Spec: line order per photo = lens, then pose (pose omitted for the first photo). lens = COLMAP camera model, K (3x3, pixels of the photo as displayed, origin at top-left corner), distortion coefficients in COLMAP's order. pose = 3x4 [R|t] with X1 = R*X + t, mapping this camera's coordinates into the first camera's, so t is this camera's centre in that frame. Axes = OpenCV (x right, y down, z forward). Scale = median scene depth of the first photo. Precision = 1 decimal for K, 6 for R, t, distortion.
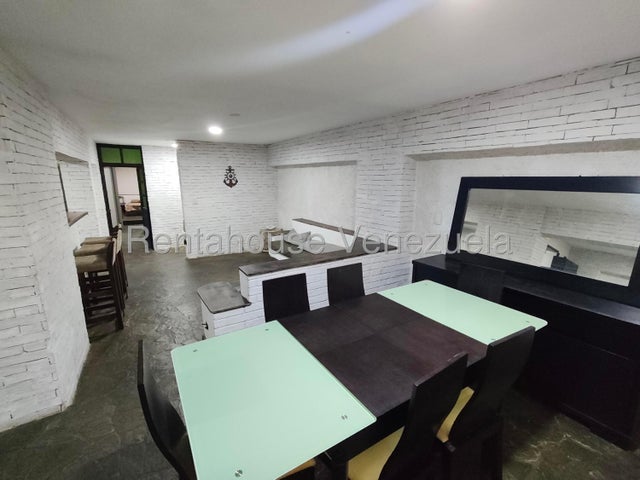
lens RADIAL K [[292.6, 0, 320.8], [0, 292.6, 240.3], [0, 0, 1]] dist [0.007068, -0.001370]
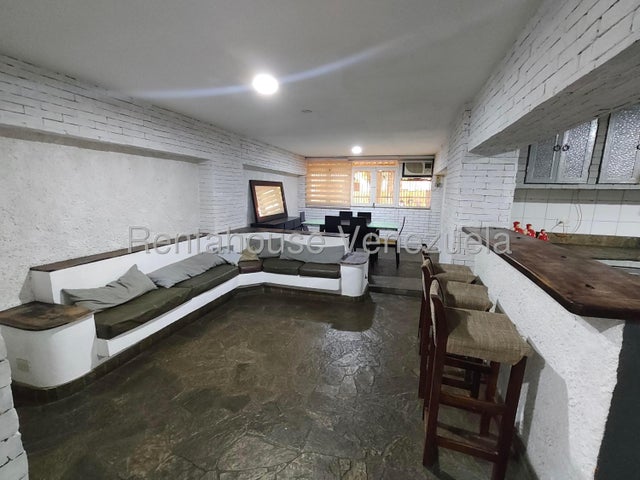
lens RADIAL K [[292.6, 0, 322.5], [0, 292.6, 240.5], [0, 0, 1]] dist [0.007068, -0.001370]
pose [[-0.665822, -0.143552, 0.732171, -0.649783], [0.134640, 0.942089, 0.307149, -0.188947], [-0.733862, 0.303086, -0.607936, 0.997243]]
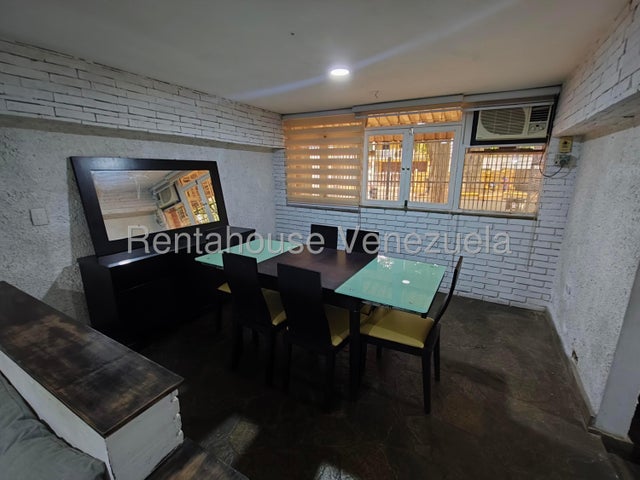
lens RADIAL K [[292.6, 0, 322.0], [0, 292.6, 240.6], [0, 0, 1]] dist [0.007068, -0.001370]
pose [[-0.478551, -0.216140, 0.851042, -0.295694], [0.174497, 0.926488, 0.333423, -0.079282], [-0.860546, 0.308064, -0.405656, 0.420725]]
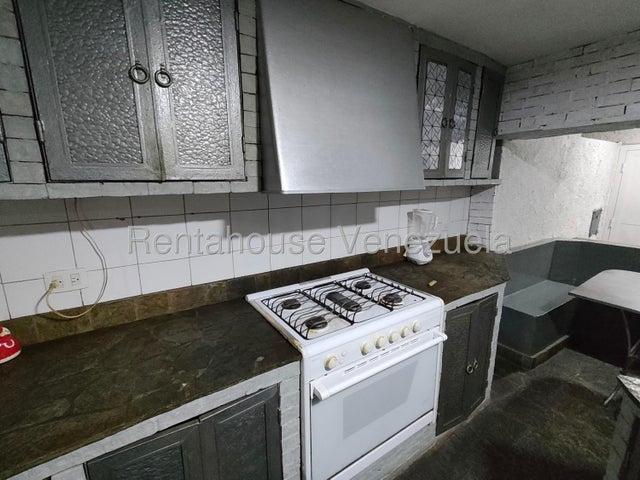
lens RADIAL K [[292.6, 0, 321.8], [0, 292.6, 239.8], [0, 0, 1]] dist [0.007068, -0.001370]
pose [[-0.999536, 0.002967, -0.030305, -0.716187], [-0.009585, 0.913995, 0.405613, -0.105012], [0.028903, 0.405715, -0.913542, 0.511495]]
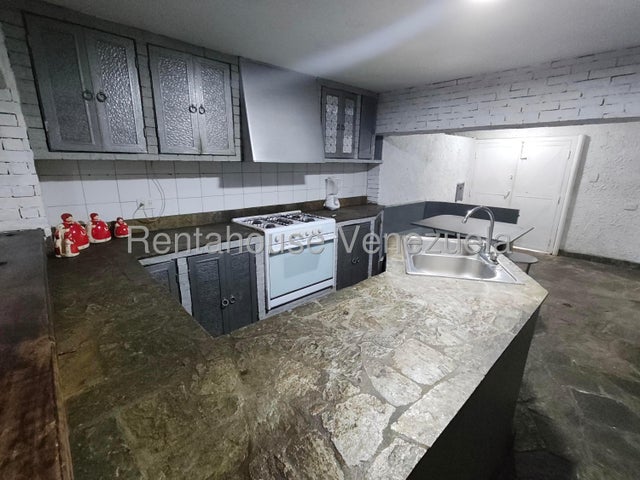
lens RADIAL K [[292.6, 0, 320.7], [0, 292.6, 240.3], [0, 0, 1]] dist [0.007068, -0.001370]
pose [[-0.982682, 0.029102, -0.183002, -0.711003], [-0.057393, 0.891224, 0.449917, -0.150029], [0.176189, 0.452629, -0.874119, 0.763168]]
